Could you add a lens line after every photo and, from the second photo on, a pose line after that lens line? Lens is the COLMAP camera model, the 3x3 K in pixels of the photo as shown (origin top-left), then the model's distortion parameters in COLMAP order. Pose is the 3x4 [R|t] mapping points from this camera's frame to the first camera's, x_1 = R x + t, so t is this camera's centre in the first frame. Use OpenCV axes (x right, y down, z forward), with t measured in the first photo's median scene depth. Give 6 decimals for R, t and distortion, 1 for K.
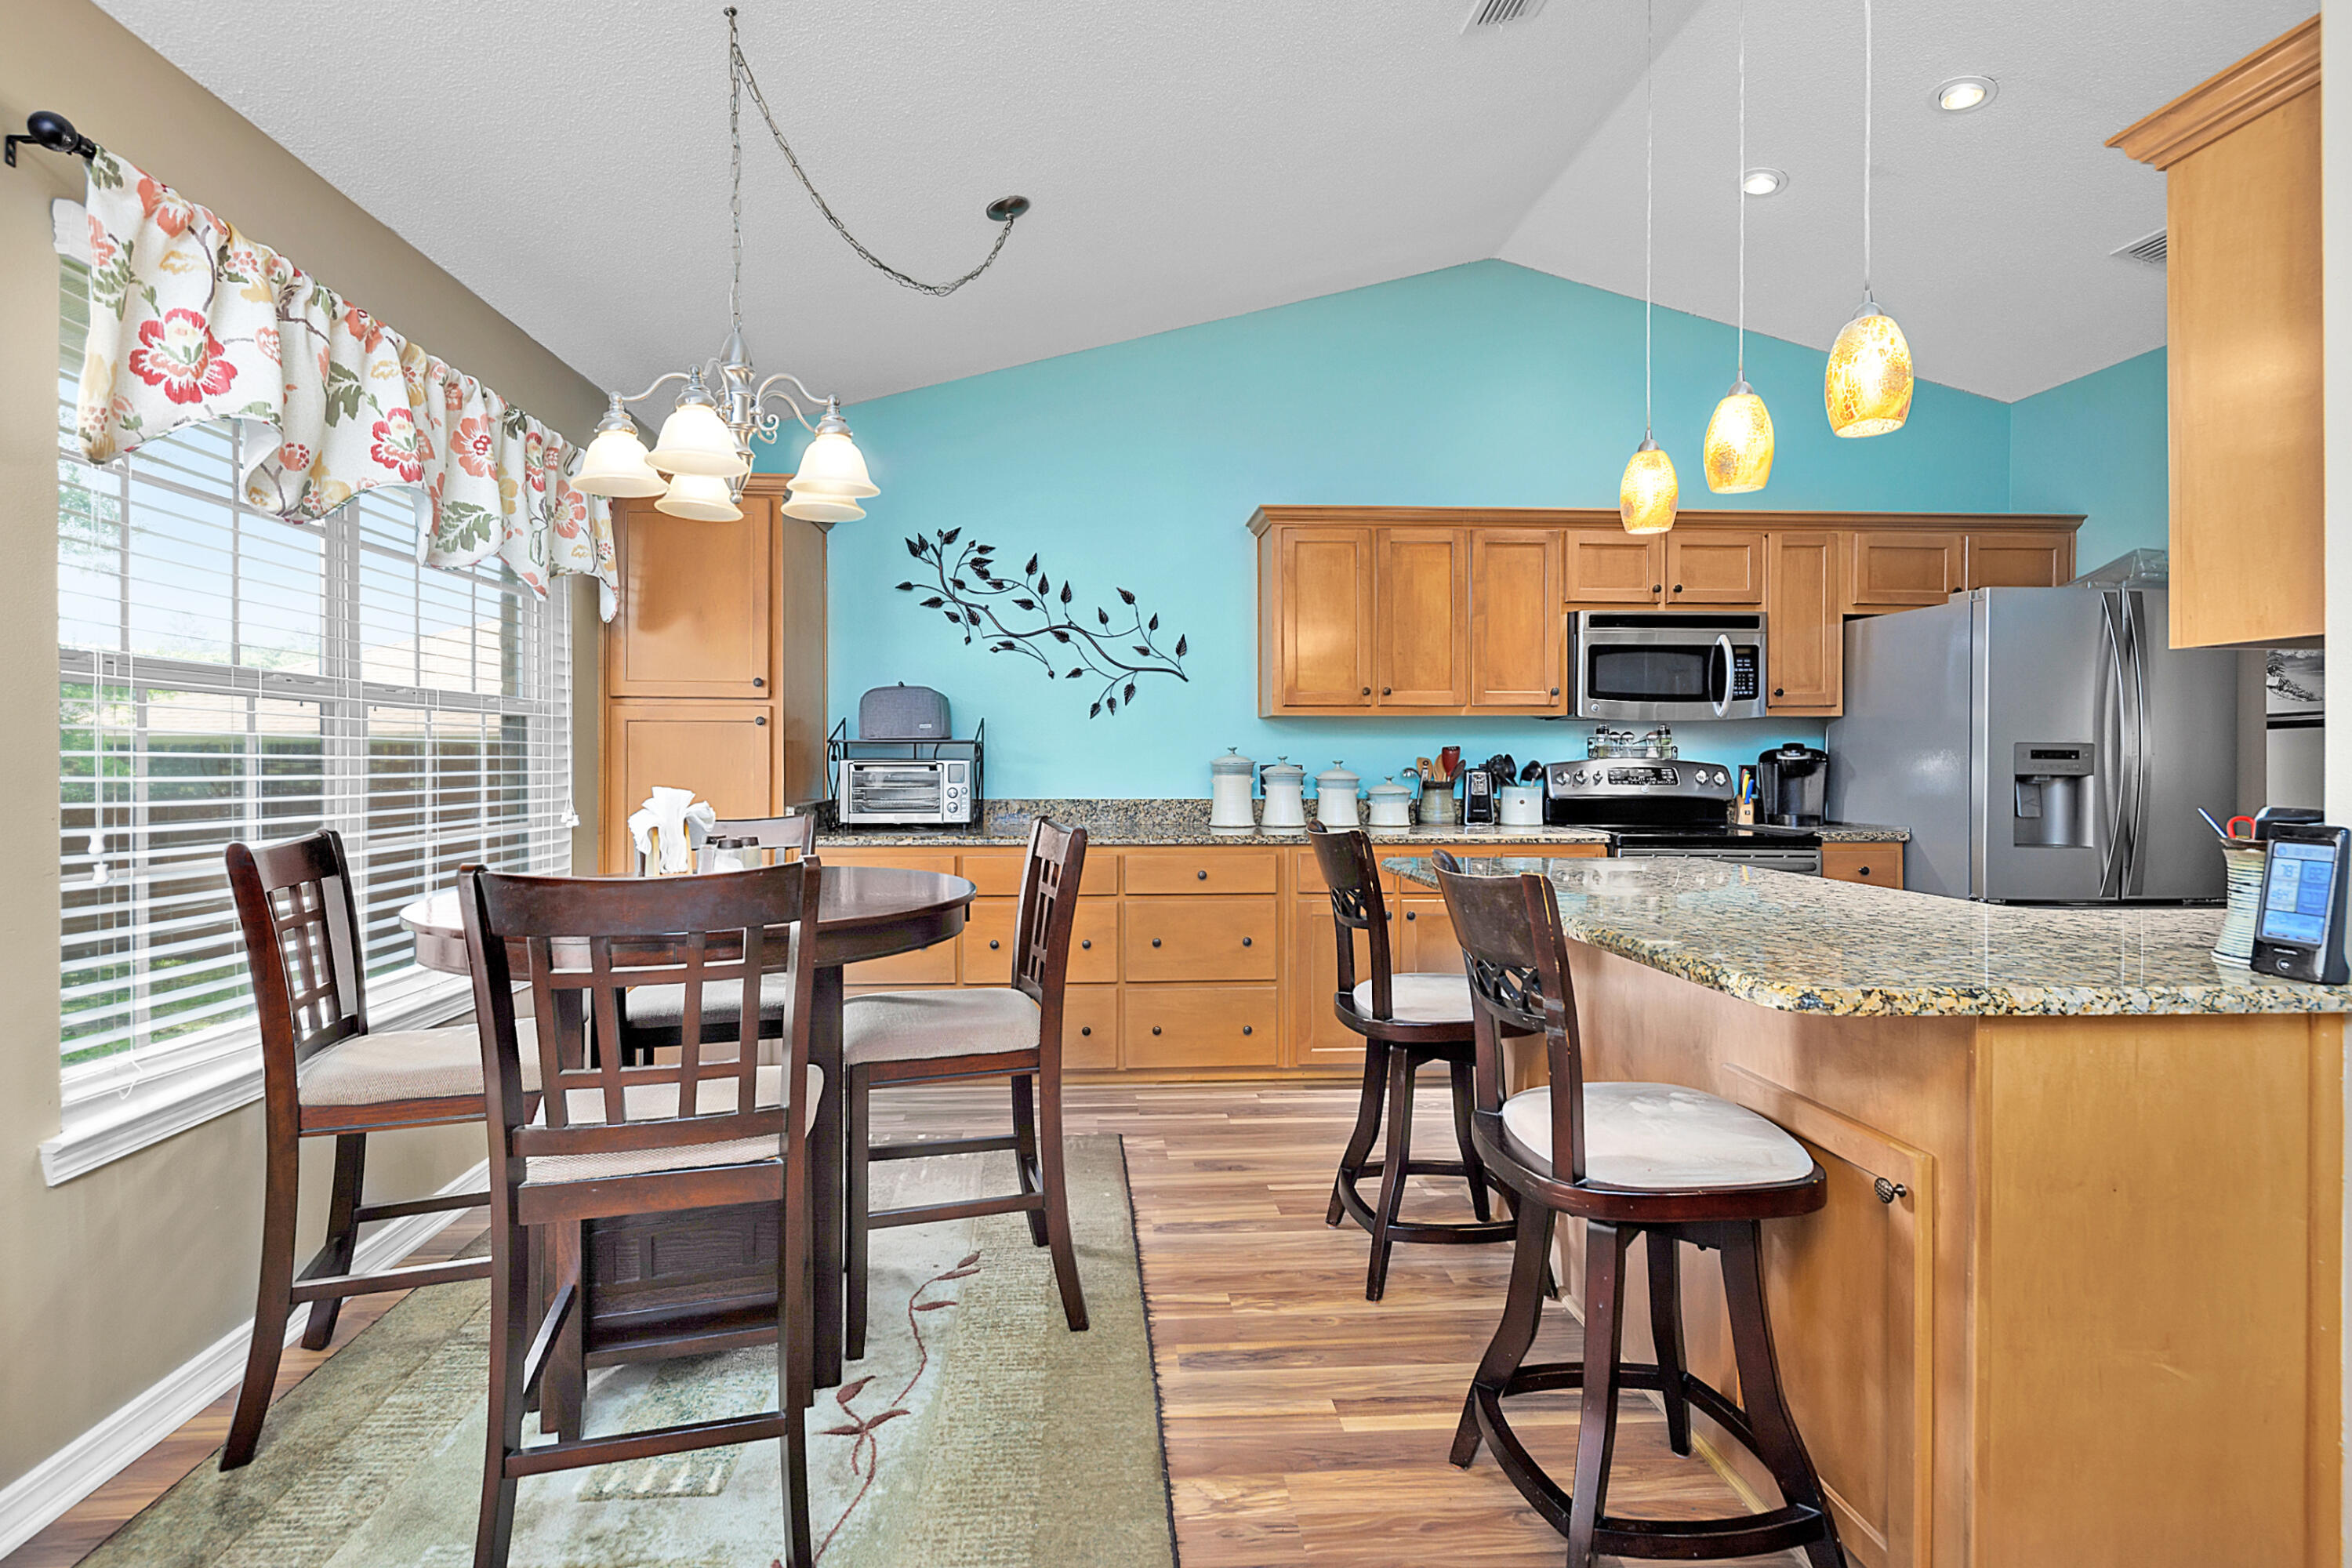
lens RADIAL K [[1055.1, 0, 1157.6], [0, 1055.1, 744.9], [0, 0, 1]] dist [-0.003671, -0.001188]
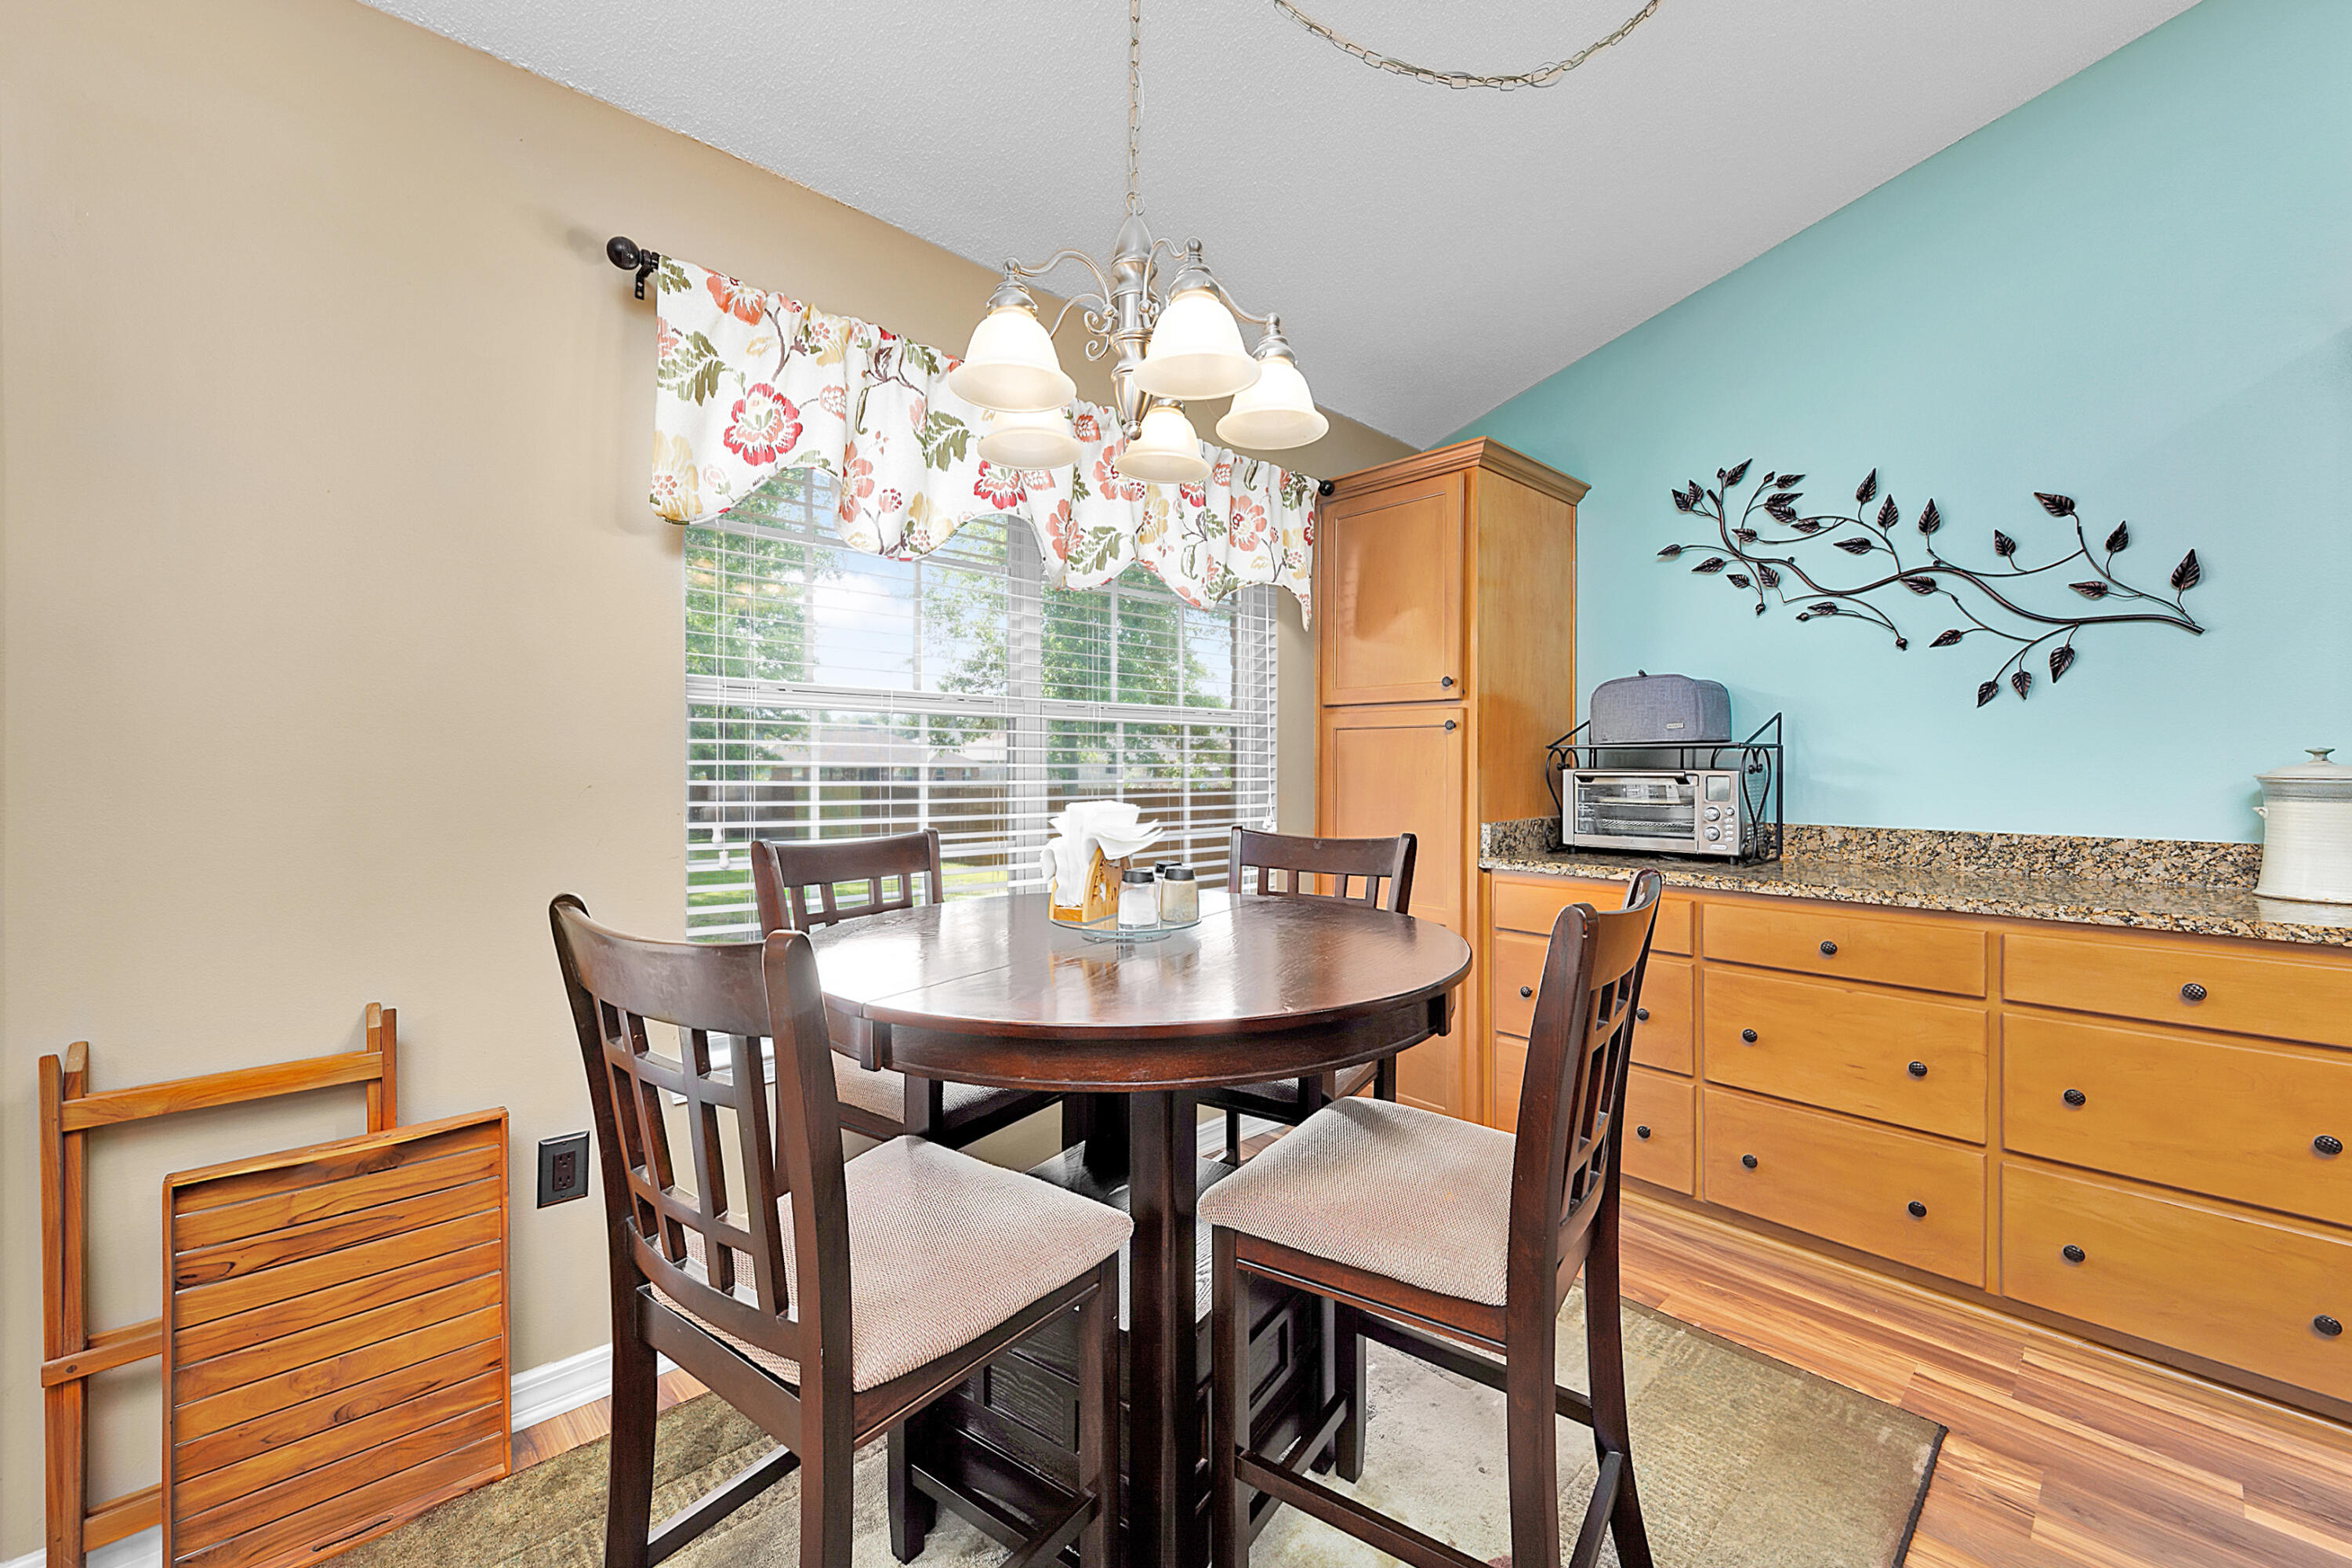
lens RADIAL K [[925.4, 0, 1172.0], [0, 925.4, 774.5], [0, 0, 1]] dist [0.001792, -0.000228]
pose [[0.632187, 0.009082, -0.774763, 0.066316], [0.007409, 0.999815, 0.017766, 0.002599], [0.774781, -0.016972, 0.632002, 0.273463]]
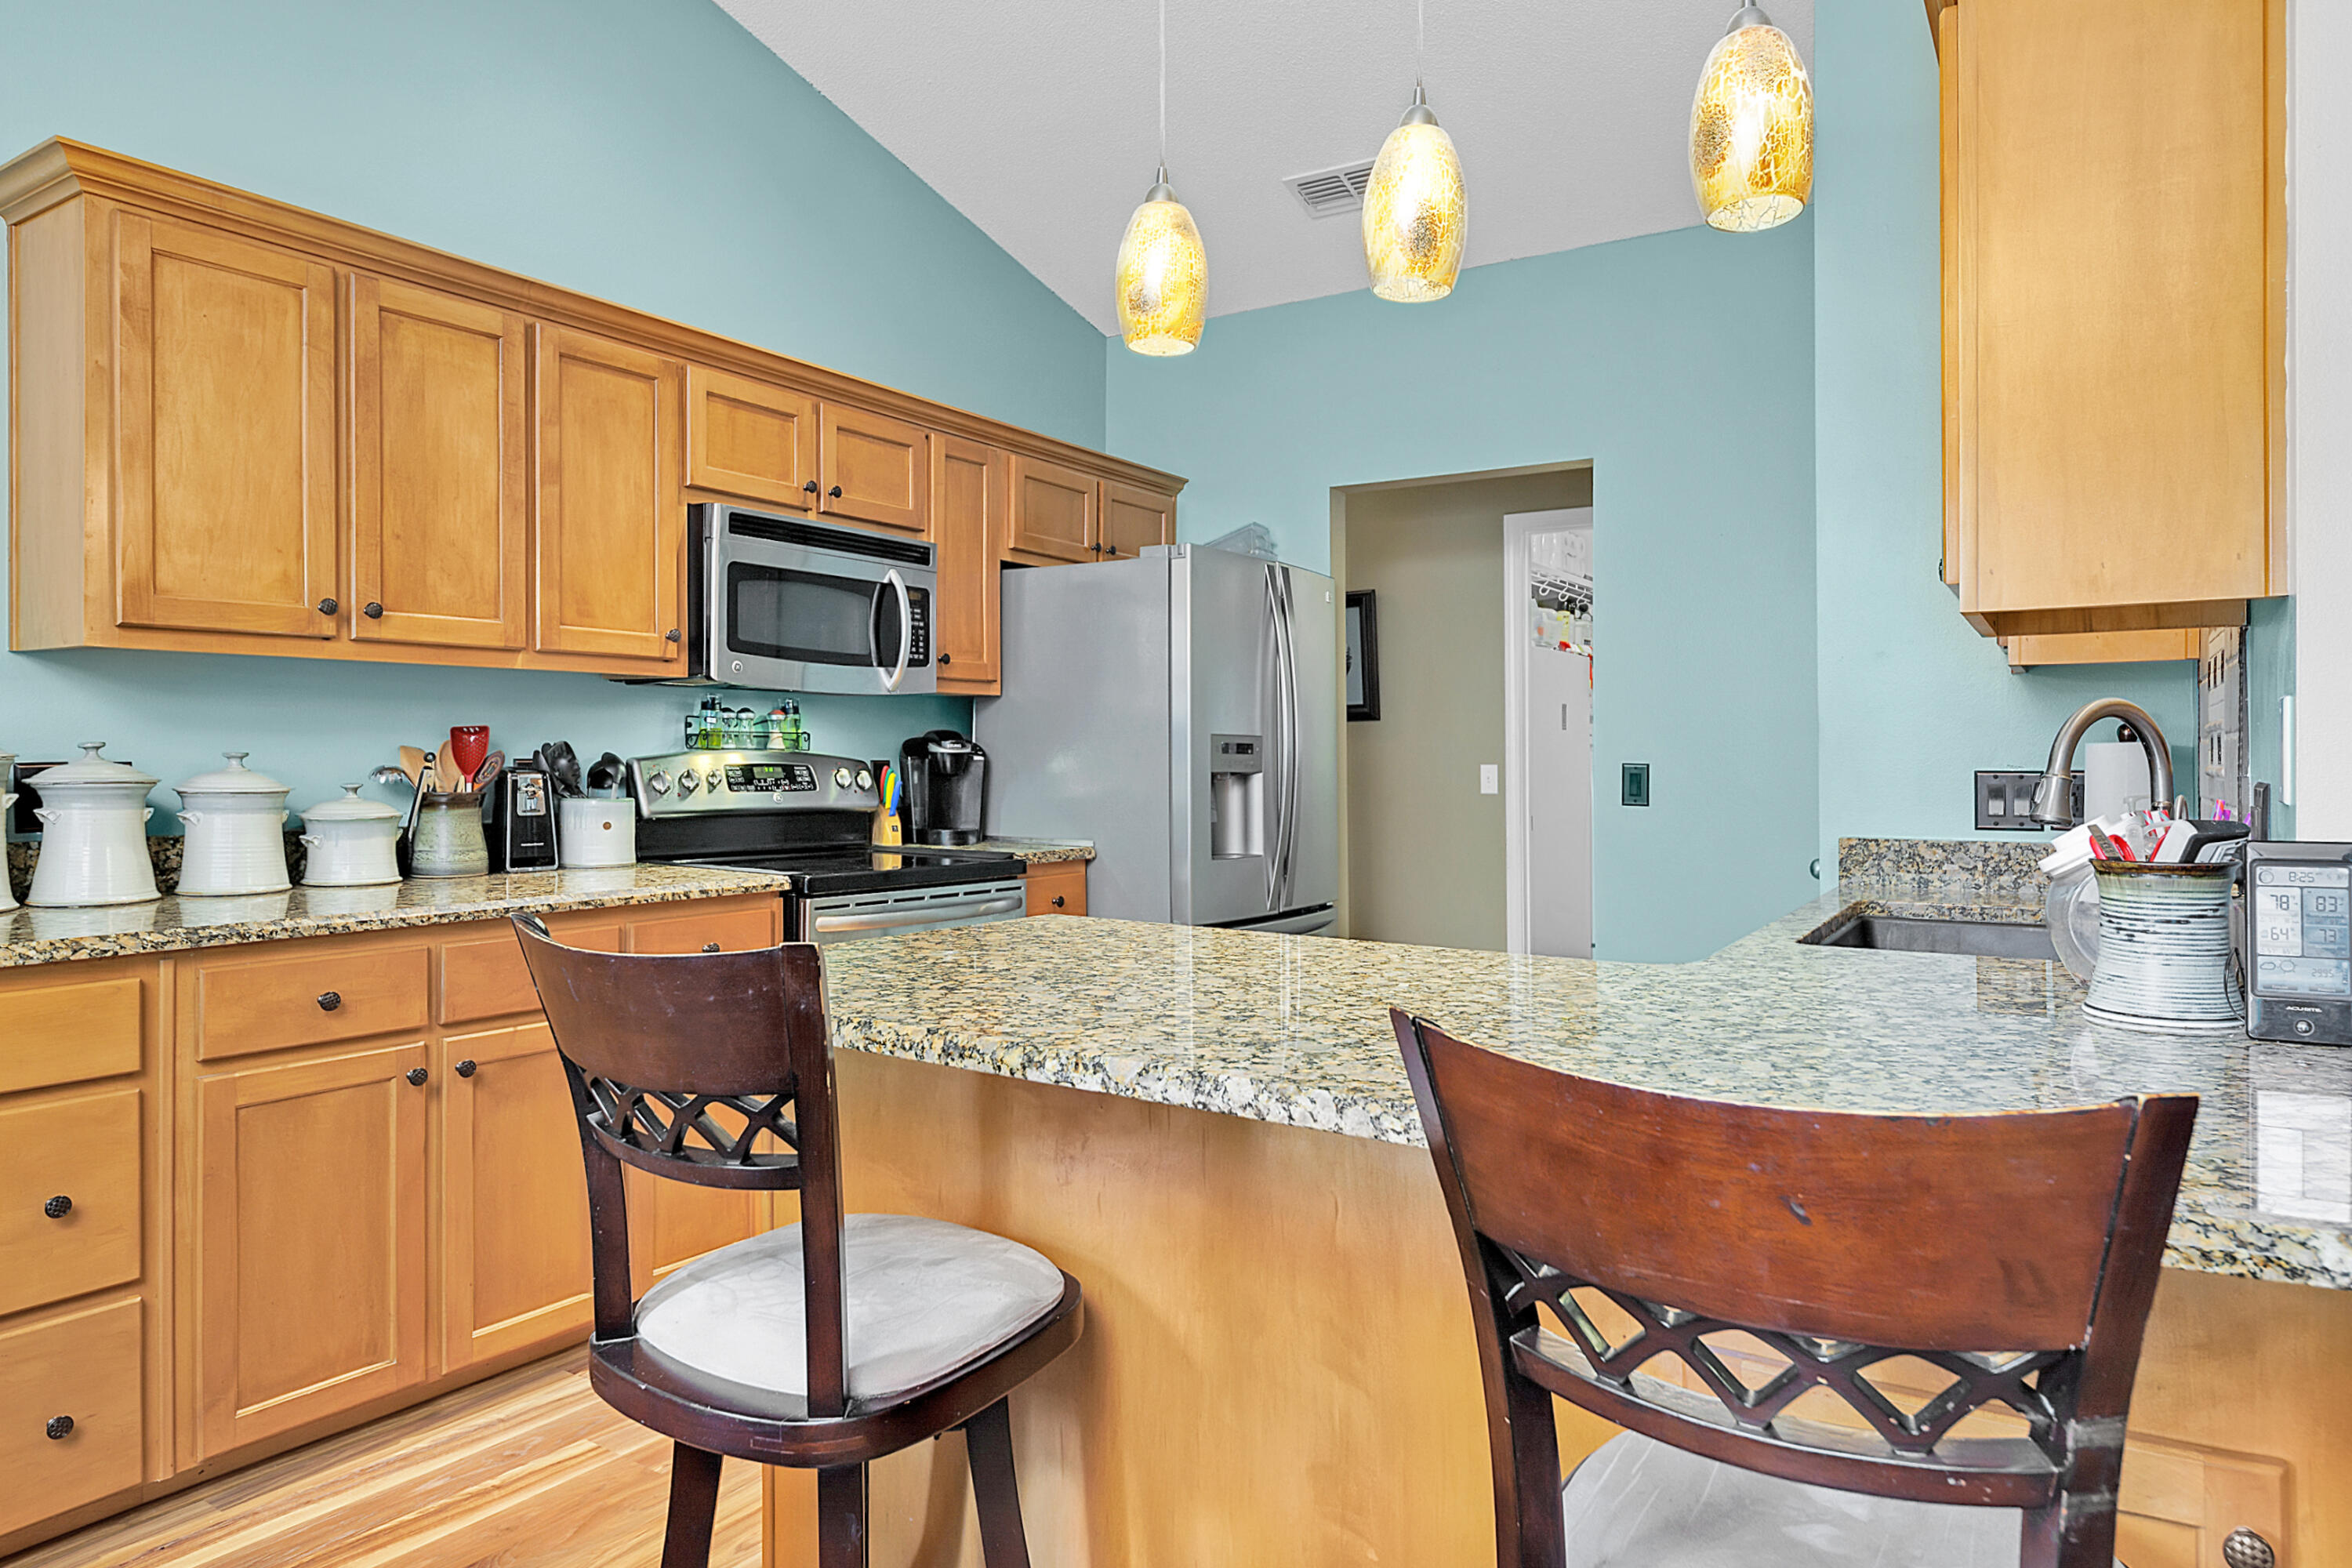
lens RADIAL K [[1391.8, 0, 1158.4], [0, 1391.8, 738.0], [0, 0, 1]] dist [0.002311, 0.000004]
pose [[0.606301, 0.011700, 0.795149, -0.070804], [-0.014702, 0.999886, -0.003503, 0.004951], [-0.795099, -0.009566, 0.606404, 0.311764]]
